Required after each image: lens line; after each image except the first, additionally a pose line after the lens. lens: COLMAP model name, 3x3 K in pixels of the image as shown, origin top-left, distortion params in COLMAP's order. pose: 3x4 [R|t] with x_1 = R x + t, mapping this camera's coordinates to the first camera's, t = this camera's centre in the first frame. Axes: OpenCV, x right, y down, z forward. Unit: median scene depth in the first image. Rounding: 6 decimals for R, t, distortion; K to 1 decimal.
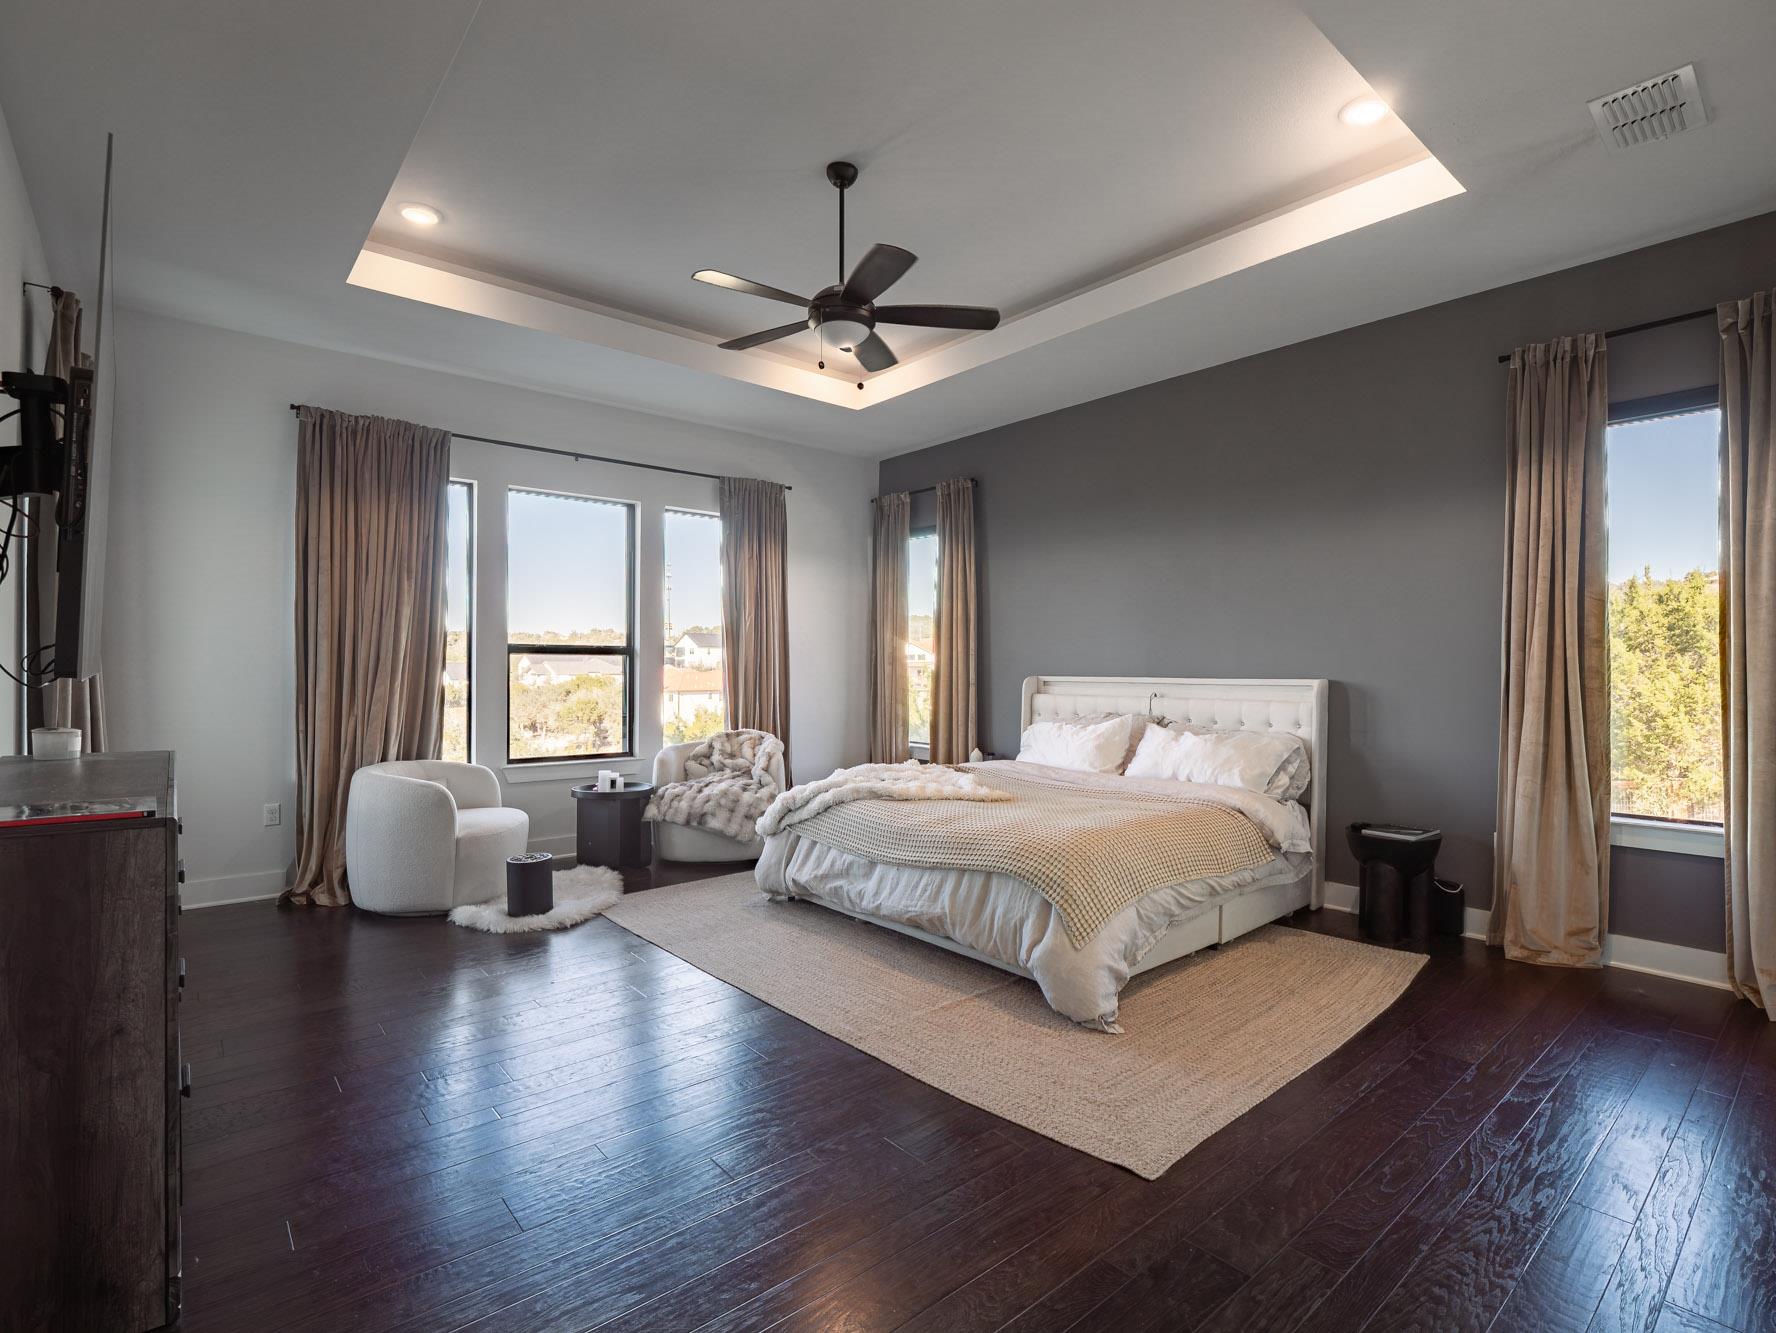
lens RADIAL K [[862.5, 0, 890.7], [0, 862.5, 673.6], [0, 0, 1]] dist [-0.017768, -0.000952]
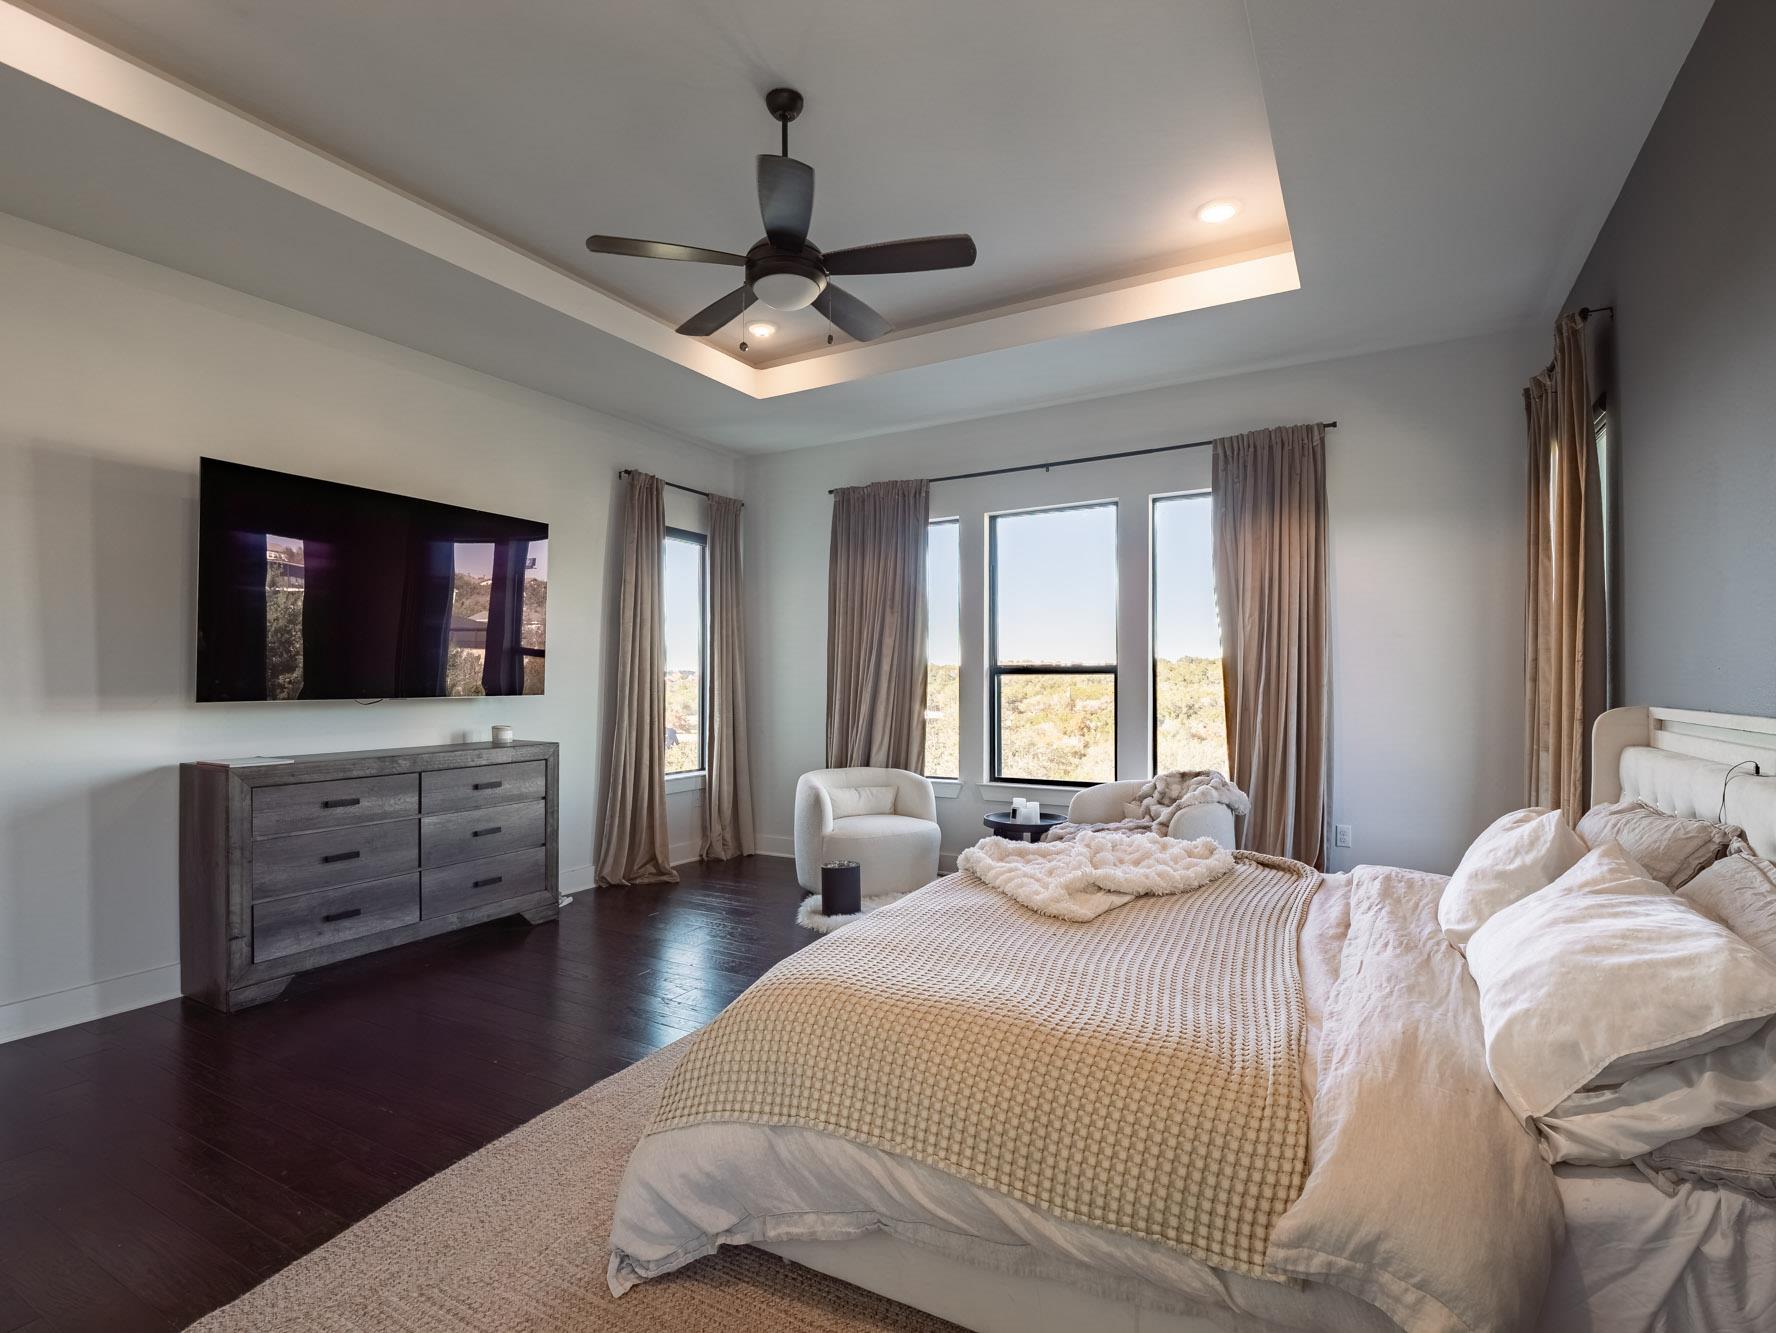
lens RADIAL K [[868.5, 0, 887.7], [0, 868.5, 677.6], [0, 0, 1]] dist [0.001750, -0.000062]
pose [[0.351909, -0.007876, -0.936001, 0.486733], [0.006069, 0.999963, -0.006132, -0.013452], [0.936015, -0.003523, 0.351943, 0.503863]]
